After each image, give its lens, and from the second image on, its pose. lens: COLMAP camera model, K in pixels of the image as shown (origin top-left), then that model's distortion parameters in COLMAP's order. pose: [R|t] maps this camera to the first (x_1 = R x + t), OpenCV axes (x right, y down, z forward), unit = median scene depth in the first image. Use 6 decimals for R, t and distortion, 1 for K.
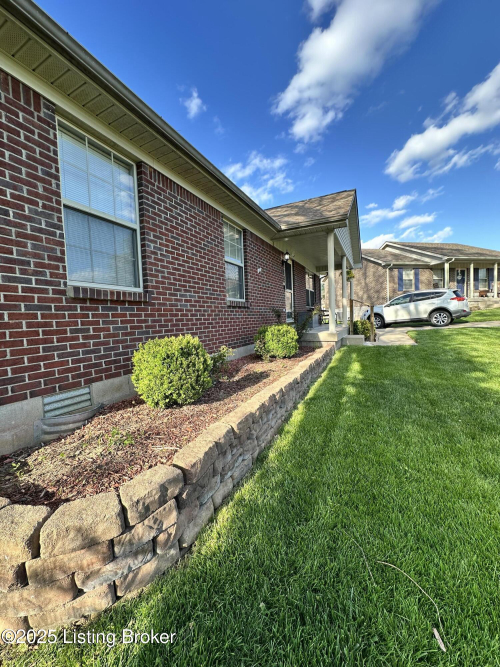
lens RADIAL K [[265.2, 0, 245.4], [0, 265.2, 335.3], [0, 0, 1]] dist [-0.002969, 0.000894]
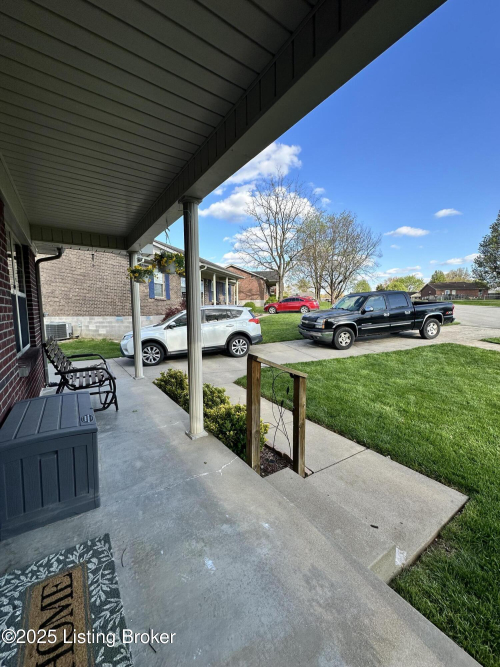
lens RADIAL K [[265.2, 0, 250.0], [0, 265.2, 333.5], [0, 0, 1]] dist [-0.002969, 0.000894]
pose [[0.498056, -0.049180, 0.865749, 0.114707], [0.042122, 0.998584, 0.032494, -0.125906], [-0.866121, 0.020283, 0.499422, 0.623638]]
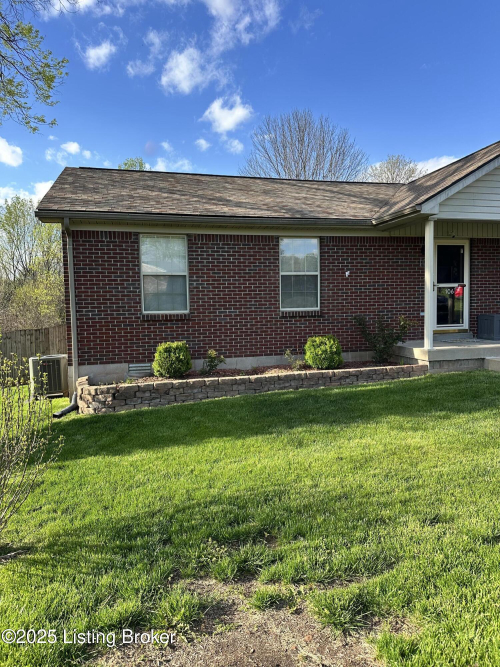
lens RADIAL K [[480.1, 0, 253.3], [0, 480.1, 327.4], [0, 0, 1]] dist [0.056889, -0.053443]
pose [[0.647196, 0.068893, -0.759204, 0.608429], [-0.054509, 0.997541, 0.044053, -0.064162], [0.760372, 0.012873, 0.649360, -0.177262]]
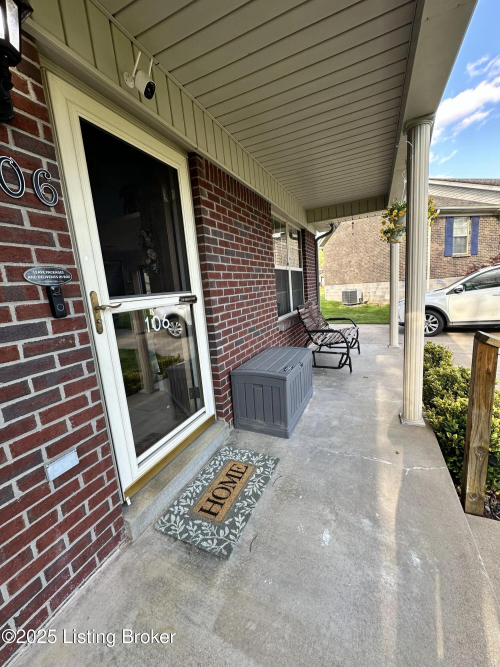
lens RADIAL K [[265.2, 0, 250.4], [0, 265.2, 333.4], [0, 0, 1]] dist [-0.002969, 0.000894]
pose [[0.998770, -0.048871, 0.008323, 0.174958], [0.047659, 0.992765, 0.110209, -0.123047], [-0.013648, -0.109677, 0.993874, 0.594220]]
